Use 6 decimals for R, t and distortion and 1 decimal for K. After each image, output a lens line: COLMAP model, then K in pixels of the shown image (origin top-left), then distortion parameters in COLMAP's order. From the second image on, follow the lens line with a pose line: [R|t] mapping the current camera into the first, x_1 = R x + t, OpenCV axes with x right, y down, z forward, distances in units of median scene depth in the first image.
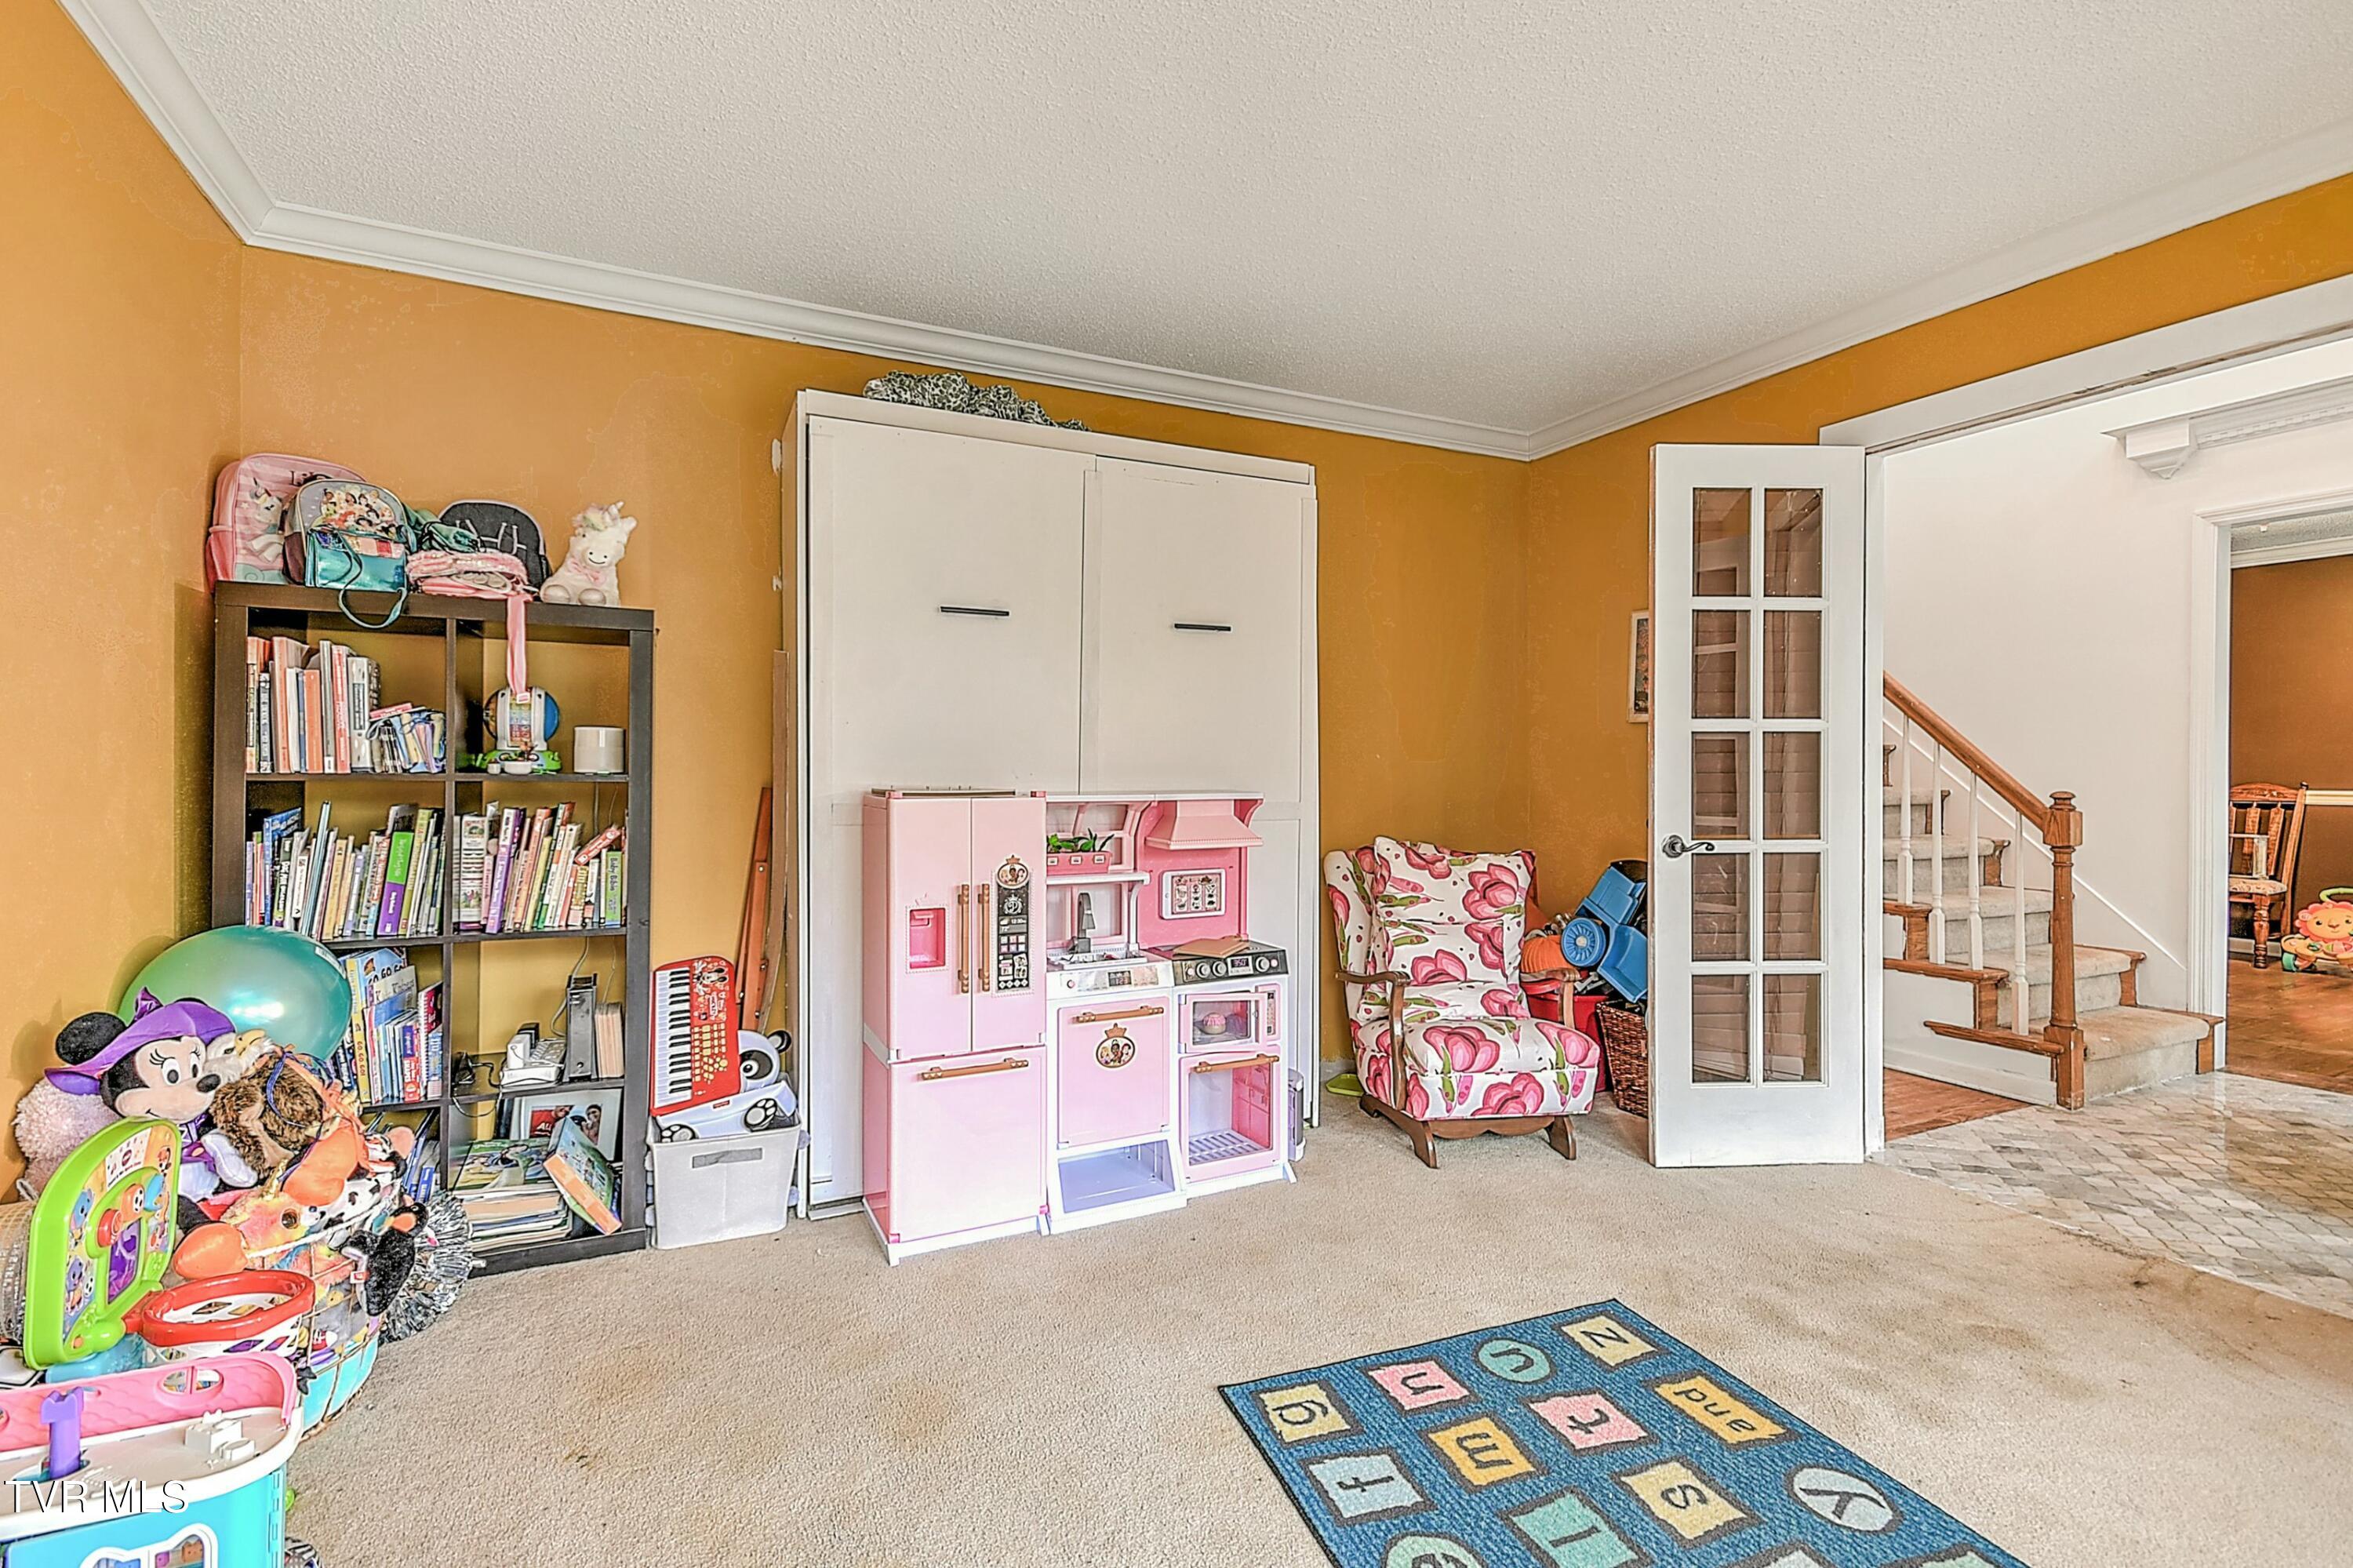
lens RADIAL K [[1055.6, 0, 1166.8], [0, 1055.6, 784.2], [0, 0, 1]] dist [0.010196, -0.001479]
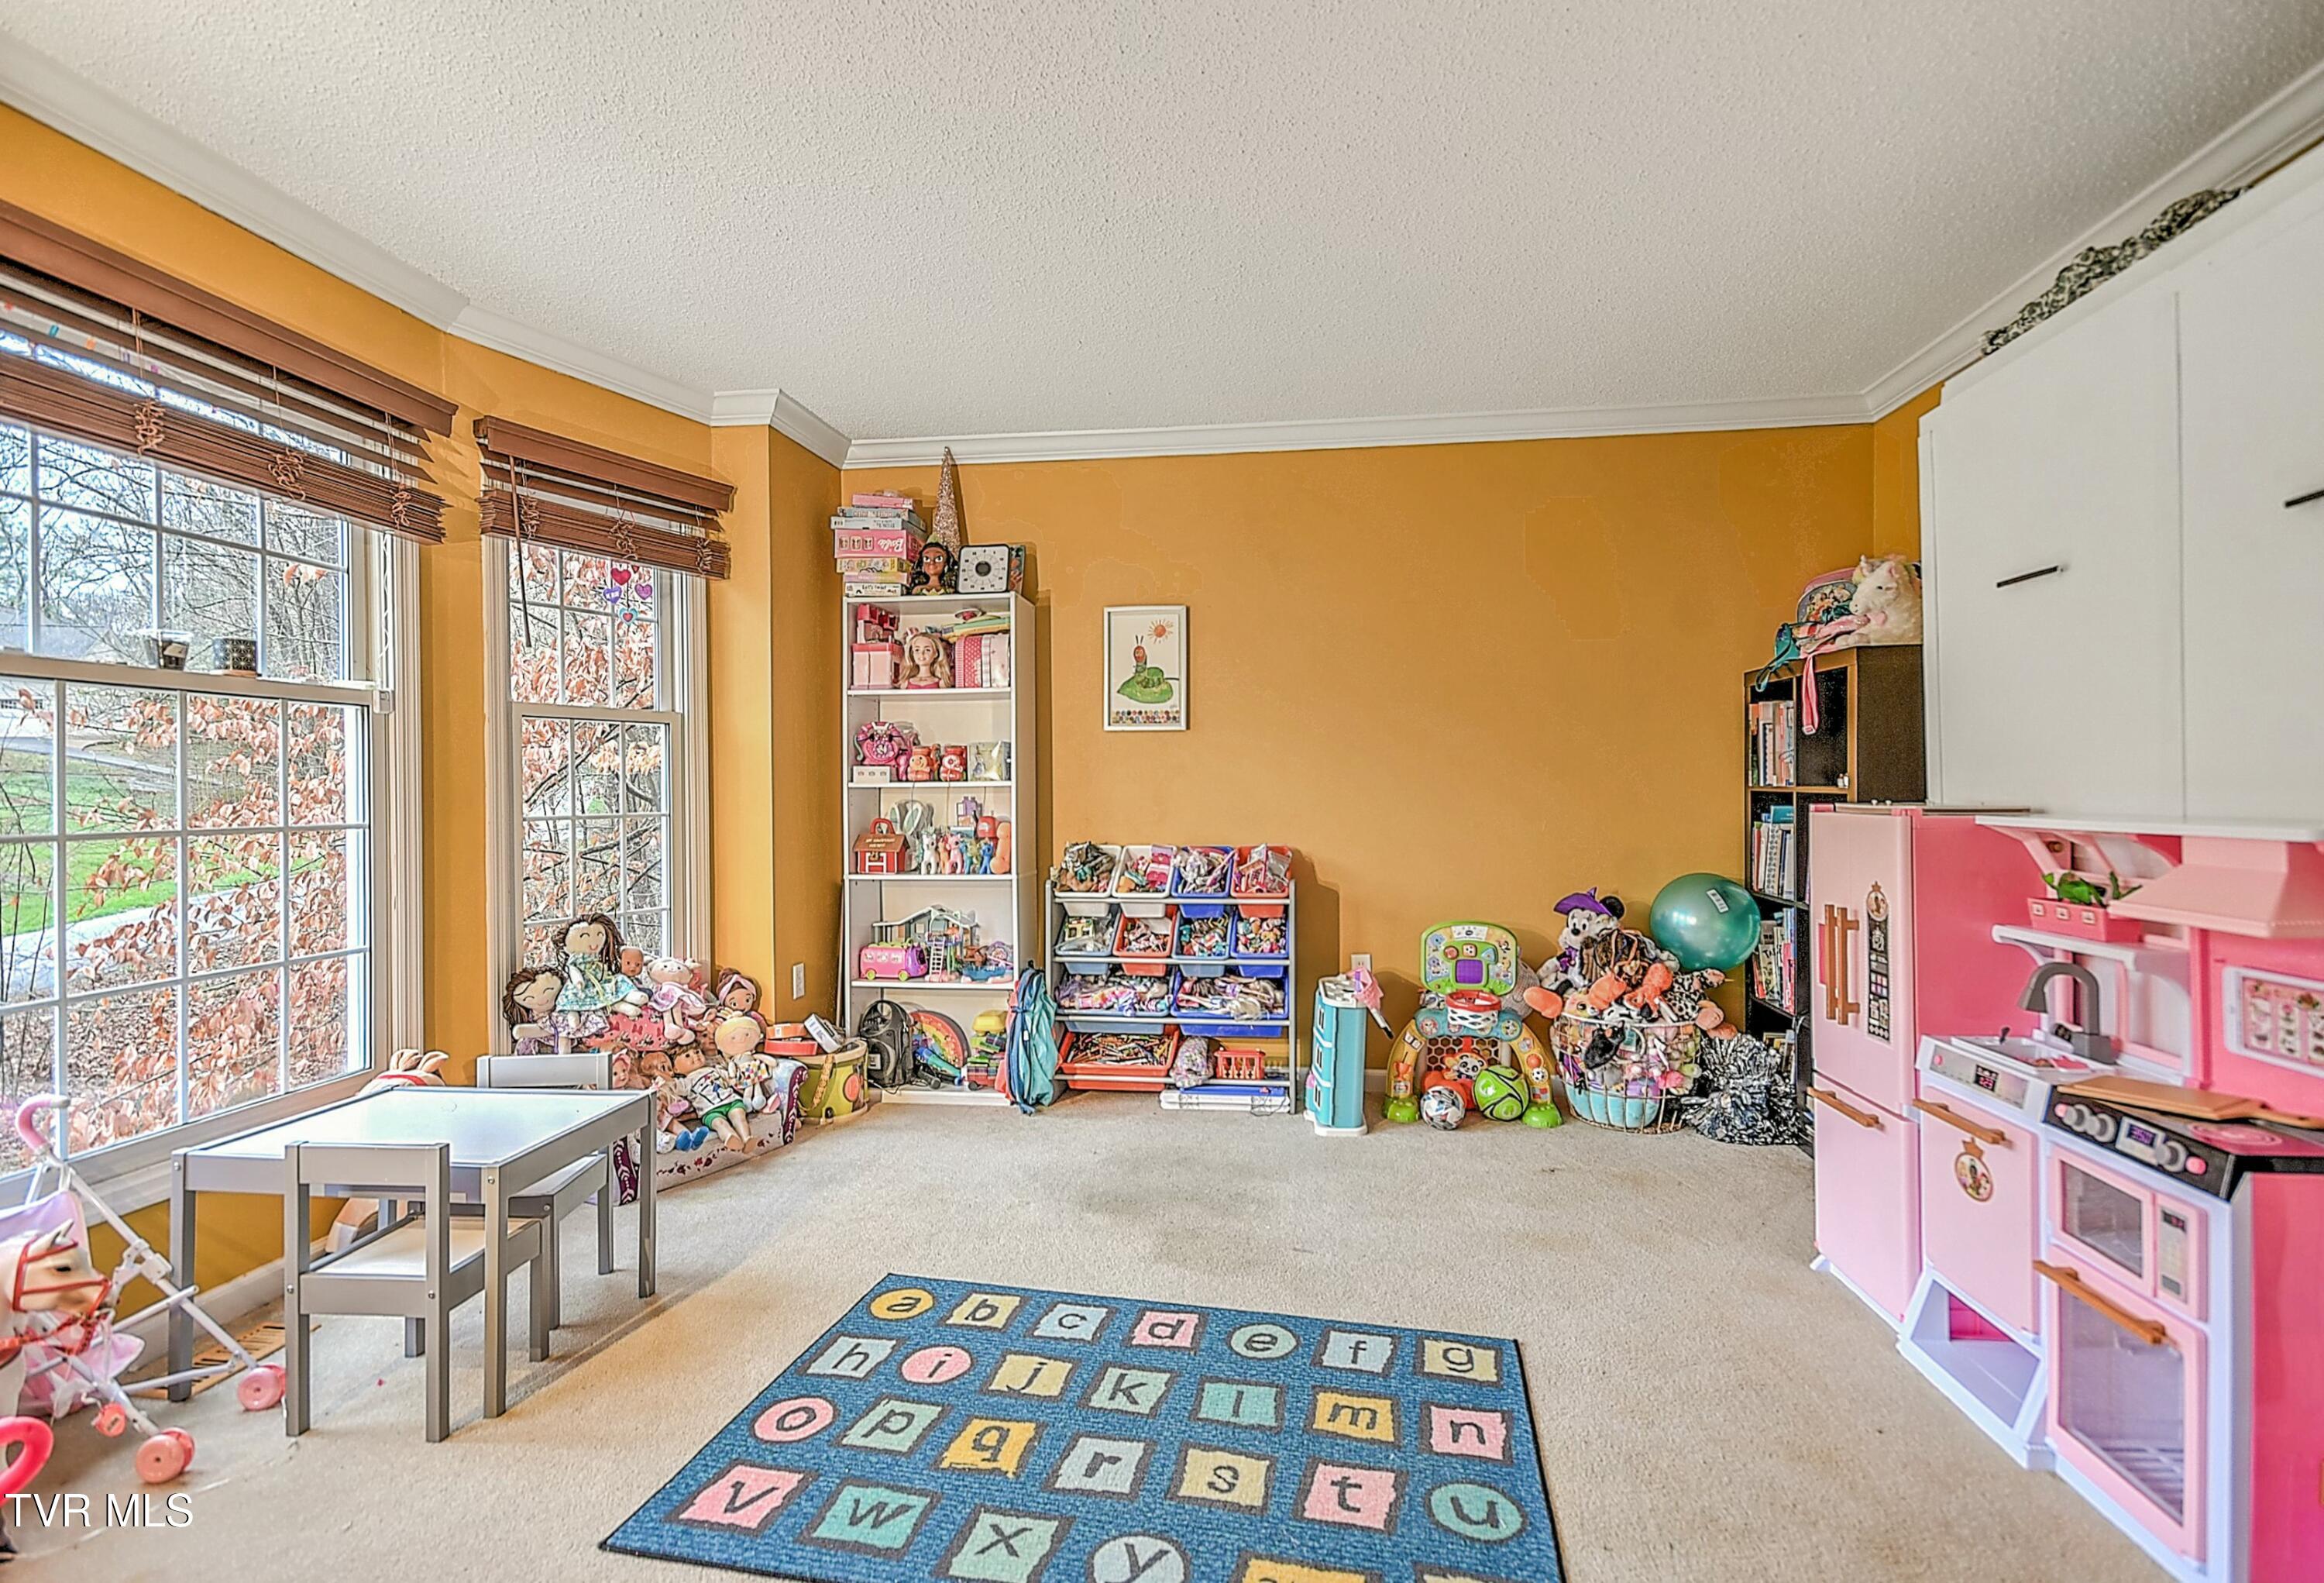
lens RADIAL K [[1099.4, 0, 1161.5], [0, 1099.4, 789.6], [0, 0, 1]] dist [0.000443, -0.000314]
pose [[-0.554679, 0.002686, -0.832060, 1.292689], [-0.001804, 0.999989, 0.004431, -0.016395], [0.832063, 0.003959, -0.554668, 1.405010]]
